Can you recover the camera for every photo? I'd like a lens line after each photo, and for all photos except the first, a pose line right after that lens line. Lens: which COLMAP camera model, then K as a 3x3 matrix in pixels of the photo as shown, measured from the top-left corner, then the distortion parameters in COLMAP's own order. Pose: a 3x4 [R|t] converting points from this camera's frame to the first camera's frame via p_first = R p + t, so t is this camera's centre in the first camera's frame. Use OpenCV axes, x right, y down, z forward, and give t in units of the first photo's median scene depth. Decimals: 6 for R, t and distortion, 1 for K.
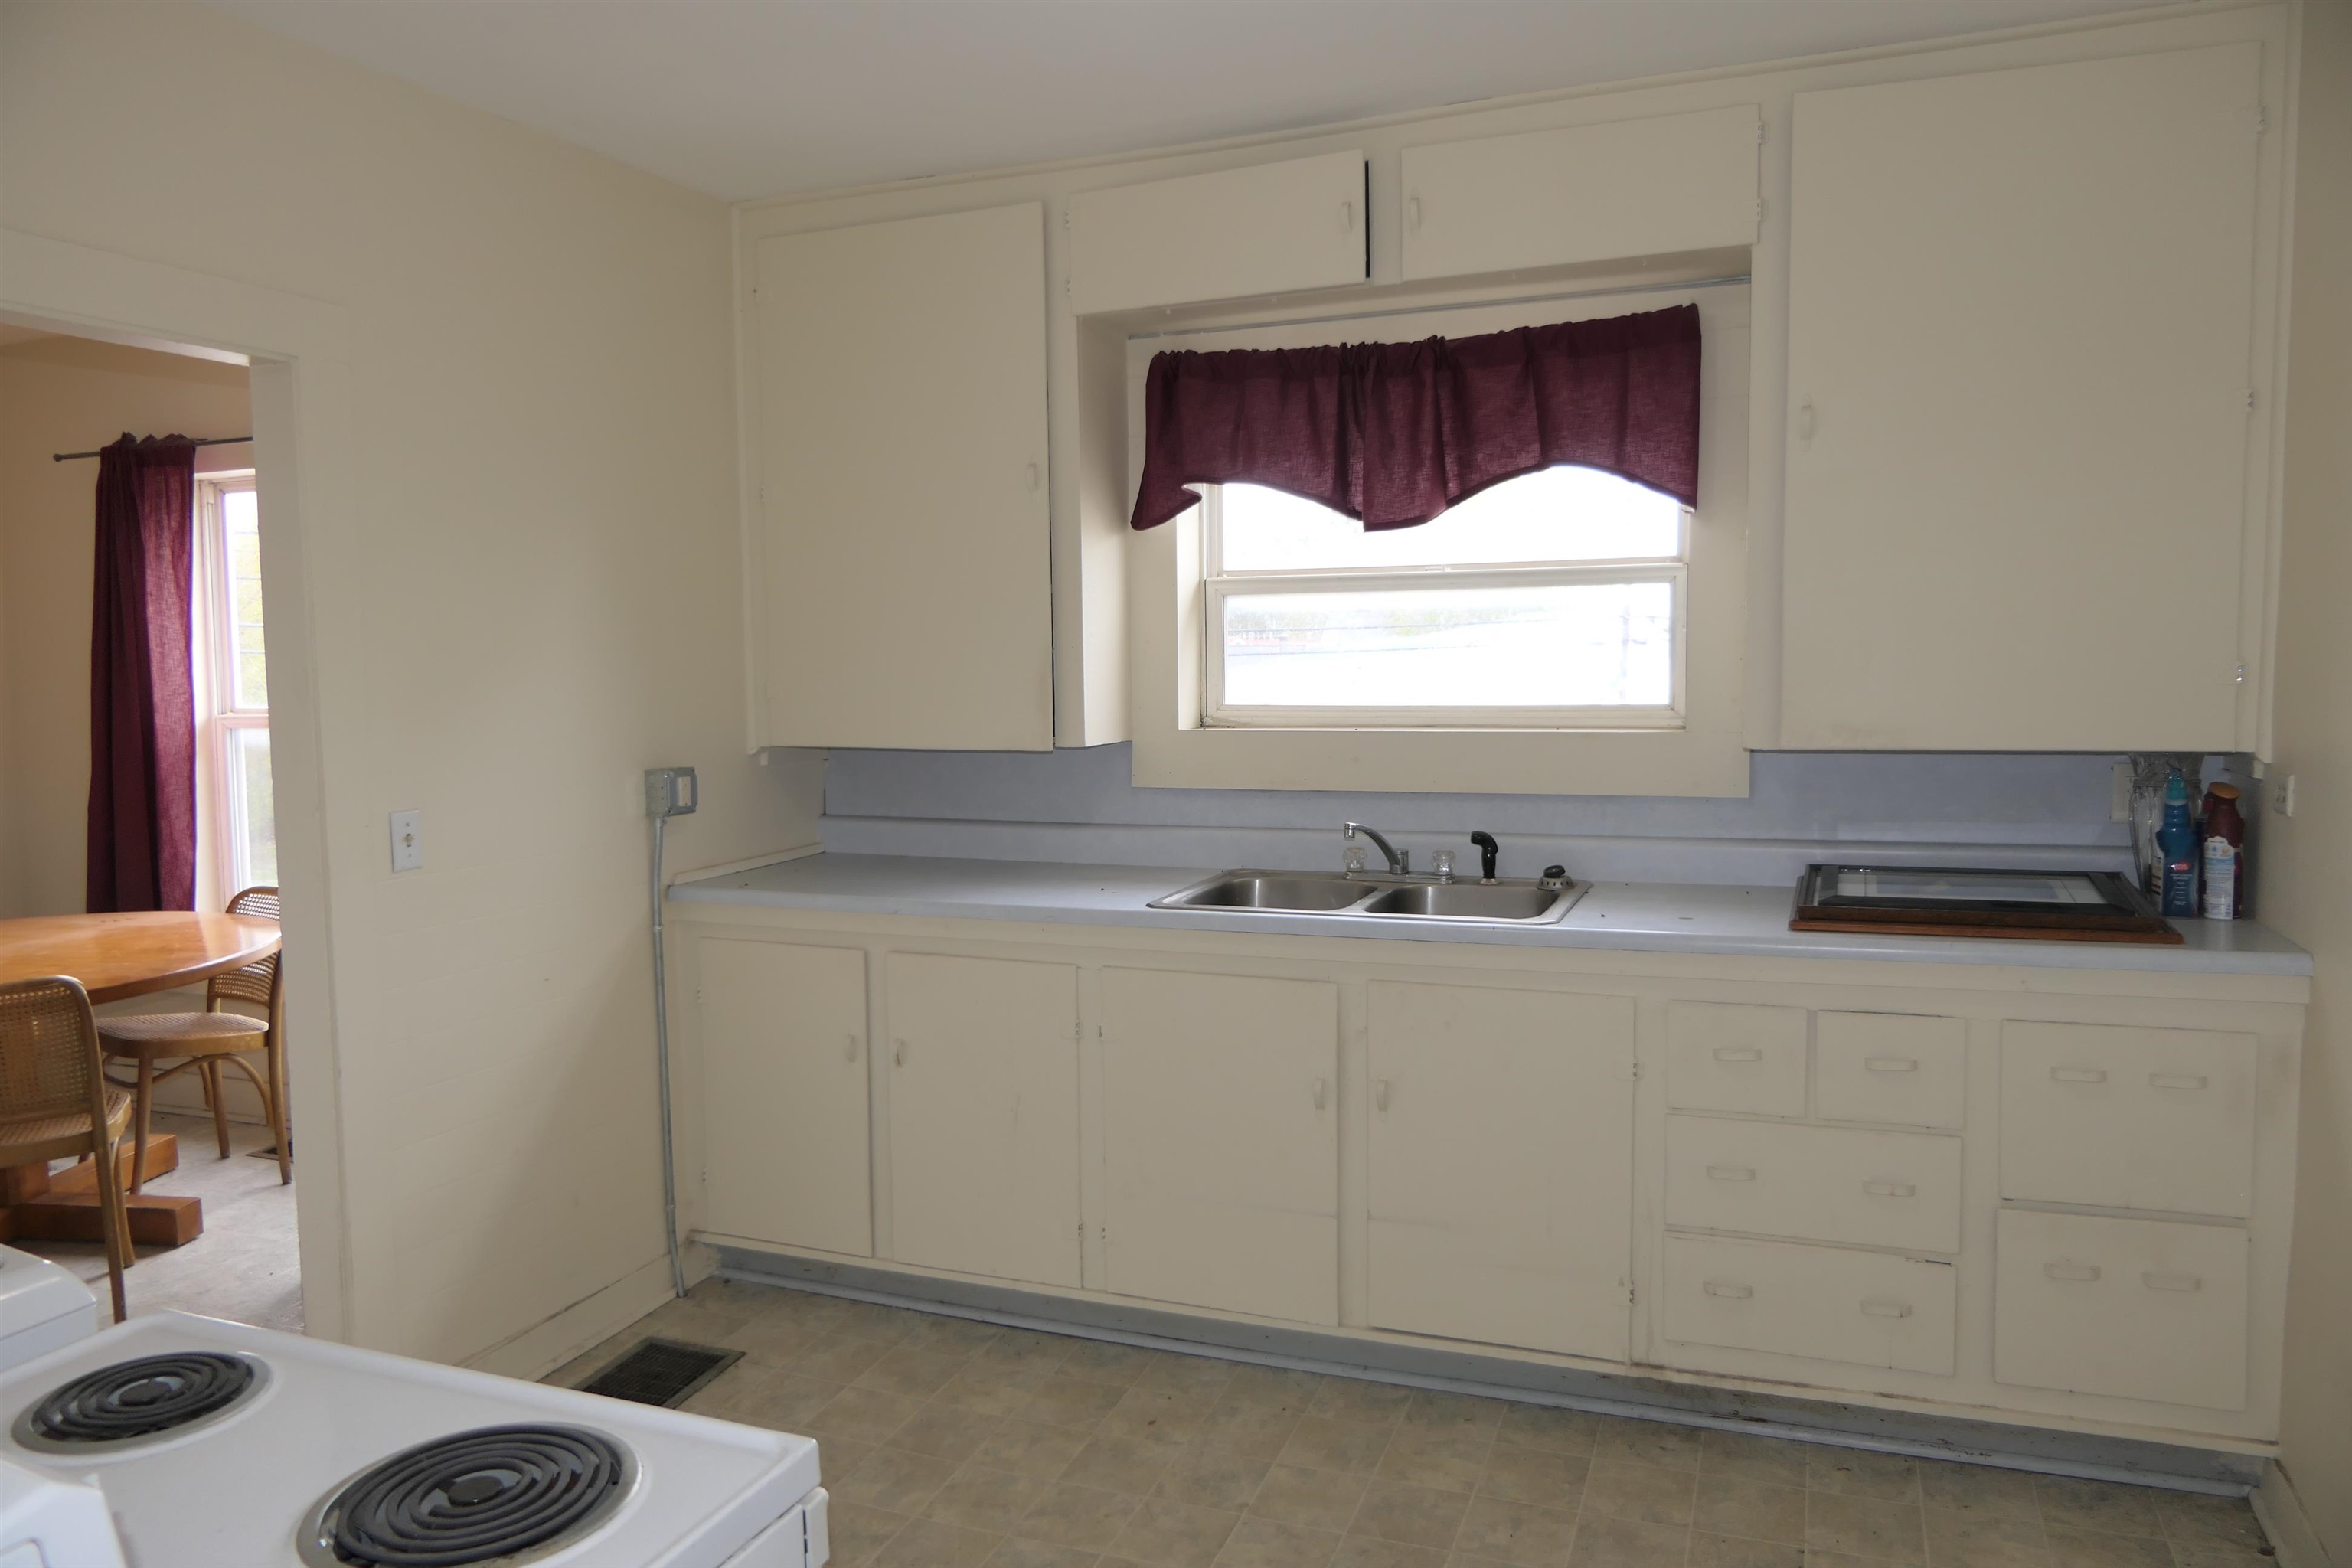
lens RADIAL K [[1651.3, 0, 1160.9], [0, 1651.3, 792.5], [0, 0, 1]] dist [-0.002762, 0.034120]
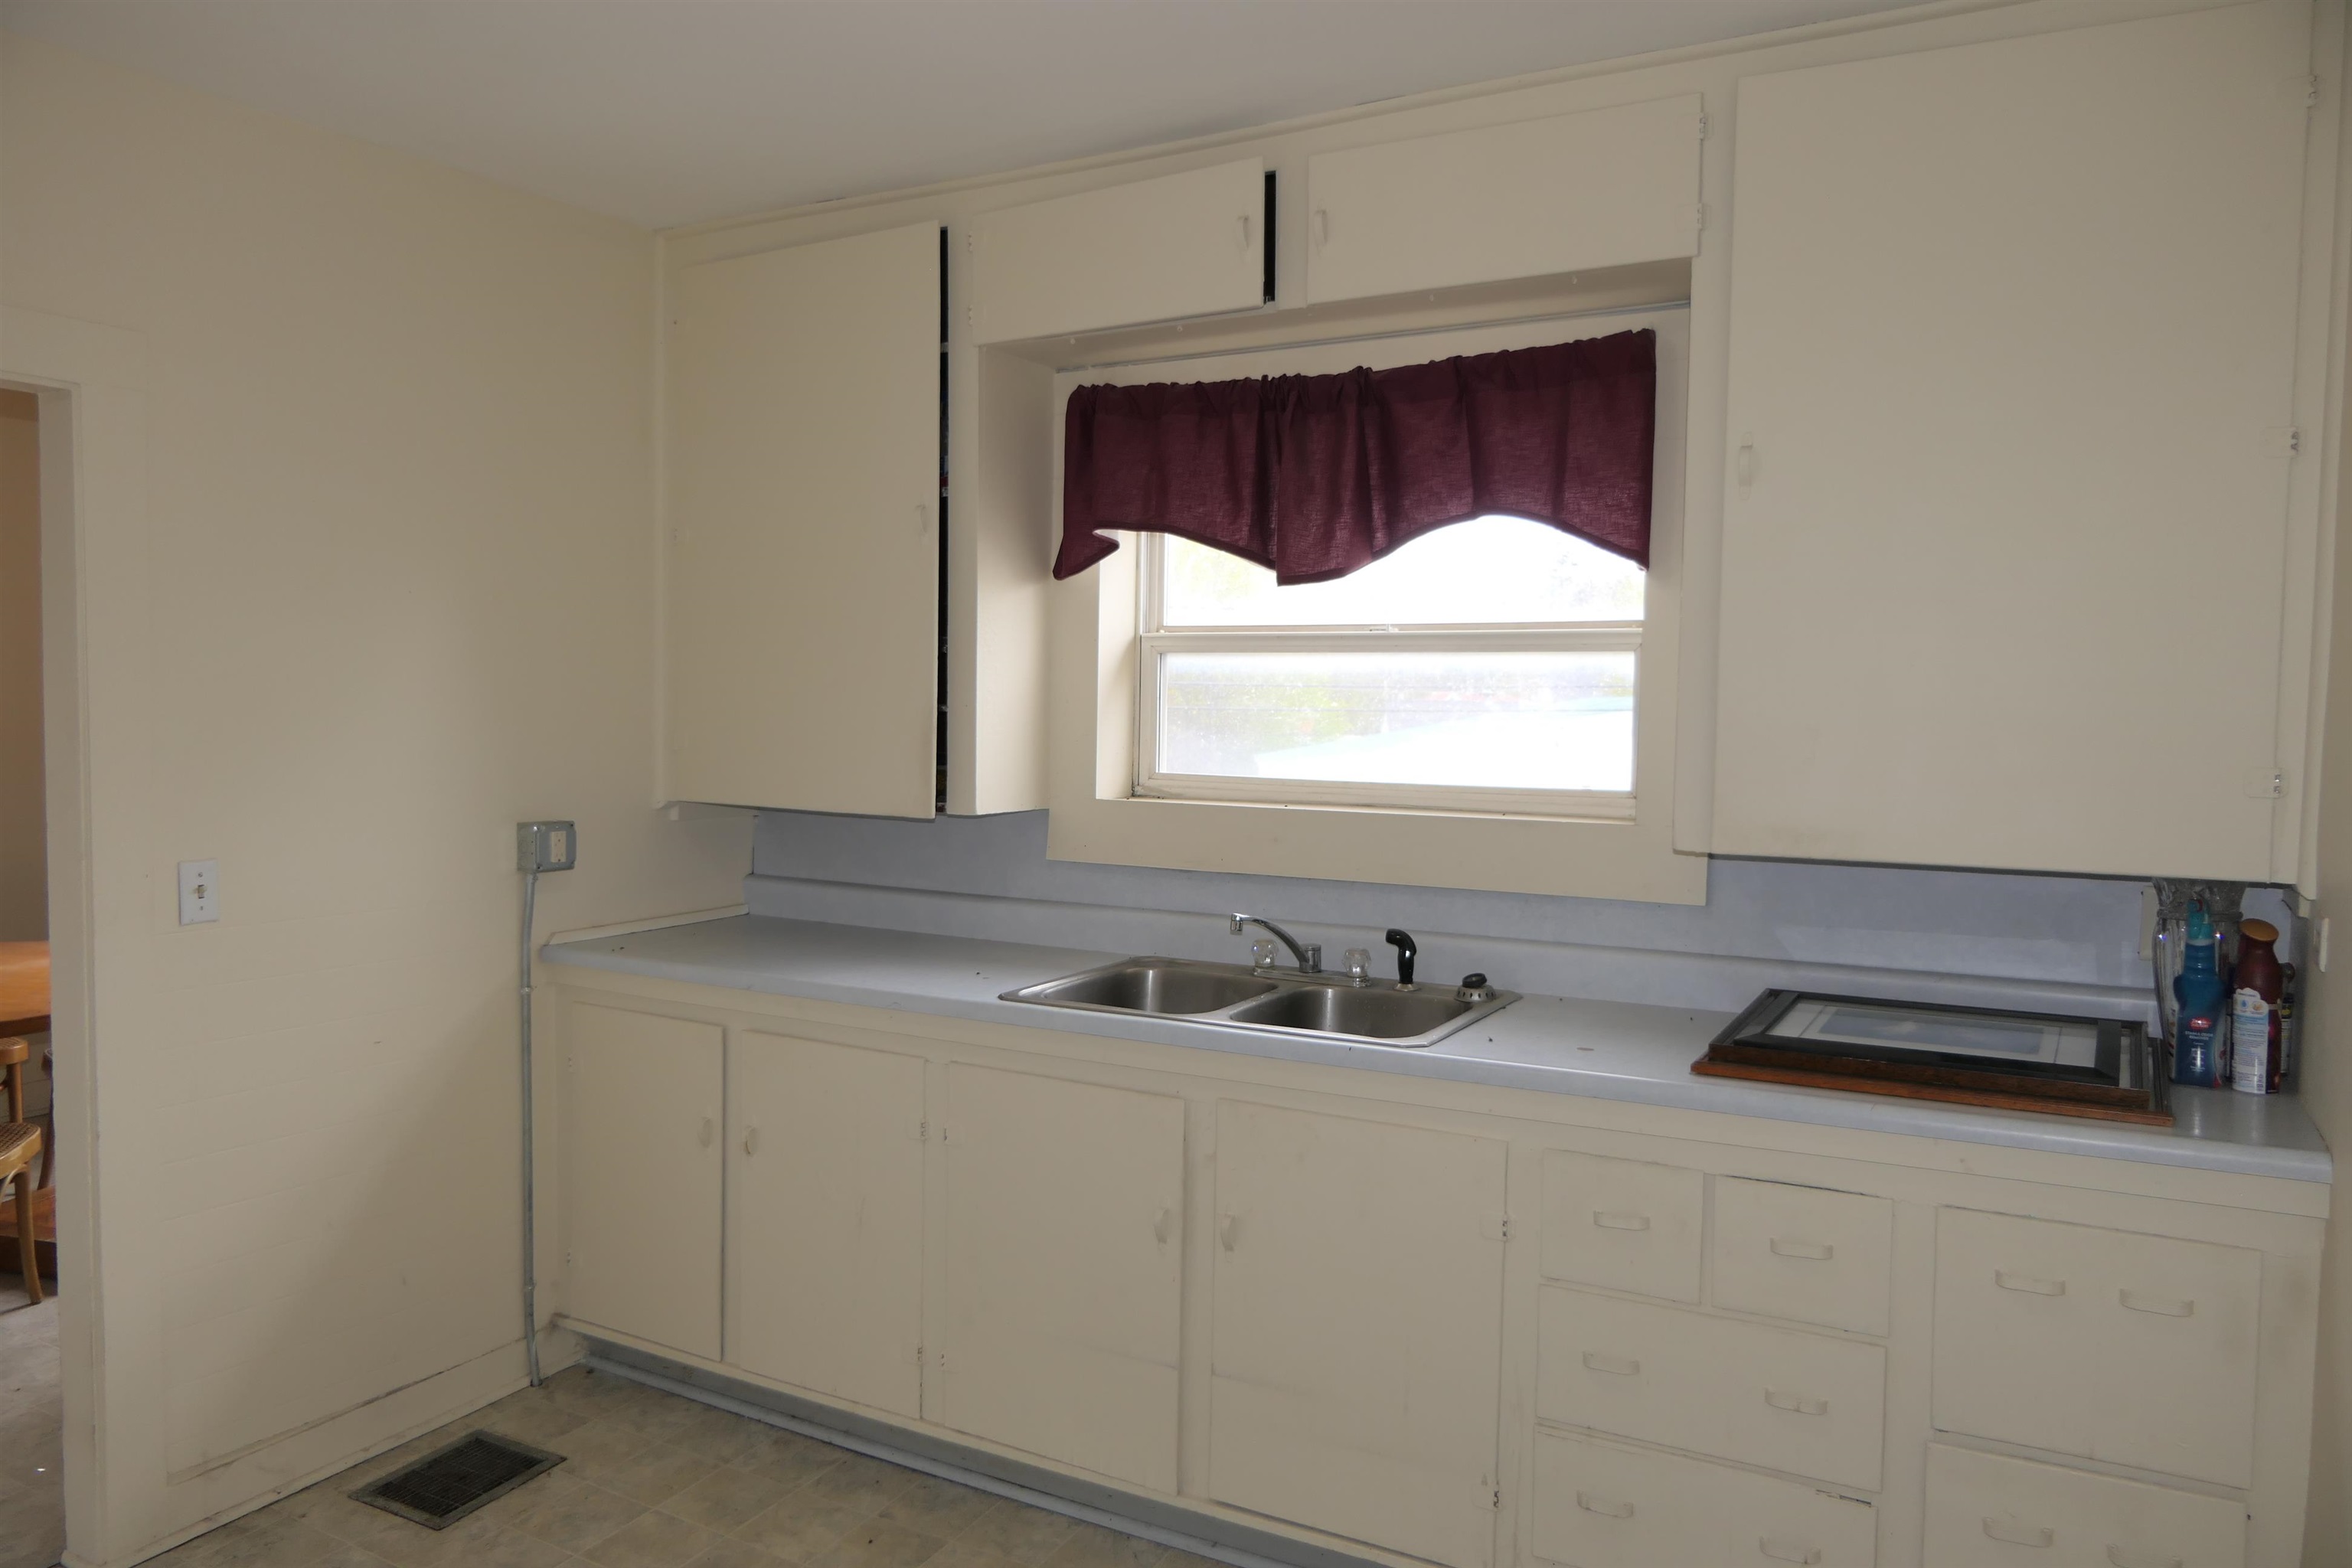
lens RADIAL K [[1651.3, 0, 1160.9], [0, 1651.3, 792.5], [0, 0, 1]] dist [-0.002762, 0.034120]
pose [[0.989804, 0.035112, -0.138038, 0.190674], [-0.039025, 0.998907, -0.025744, -0.021781], [0.136983, 0.030868, 0.990092, 0.116628]]
